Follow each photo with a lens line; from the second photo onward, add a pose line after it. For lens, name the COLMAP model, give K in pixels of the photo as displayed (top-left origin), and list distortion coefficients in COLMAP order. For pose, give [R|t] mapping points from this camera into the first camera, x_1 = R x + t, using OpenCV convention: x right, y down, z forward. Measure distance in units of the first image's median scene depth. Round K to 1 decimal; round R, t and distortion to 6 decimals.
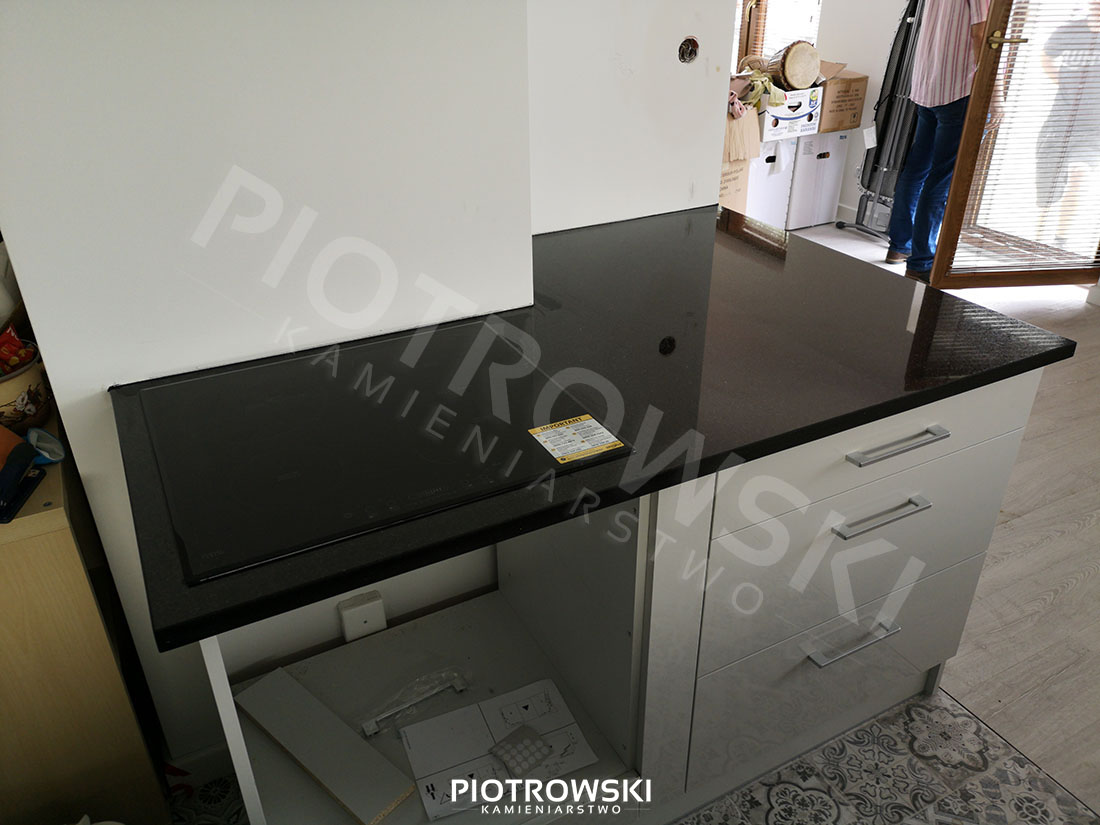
lens RADIAL K [[843.9, 0, 551.3], [0, 843.9, 412.4], [0, 0, 1]] dist [0.036899, -0.030248]
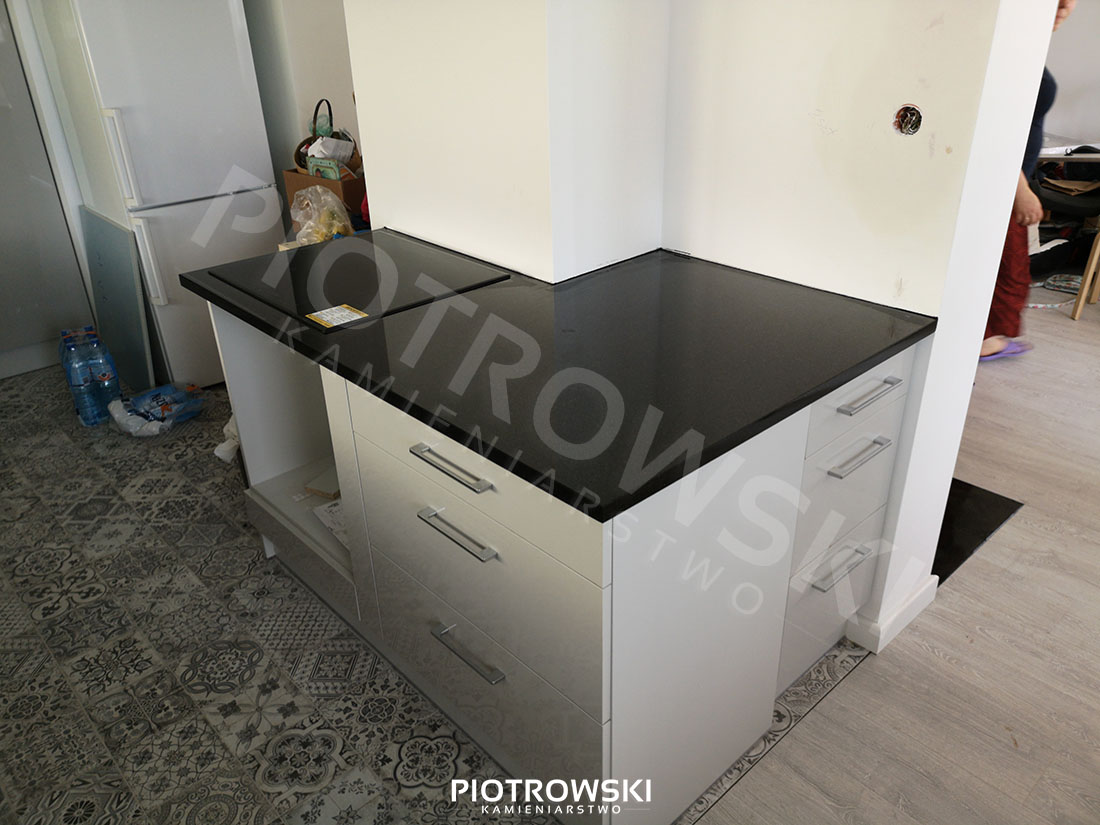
lens RADIAL K [[843.9, 0, 551.8], [0, 843.9, 413.0], [0, 0, 1]] dist [0.036899, -0.030248]
pose [[0.252171, 0.443052, -0.860299, 1.084258], [-0.450046, 0.840729, 0.301055, -0.326587], [0.856661, 0.311257, 0.411401, 0.520240]]
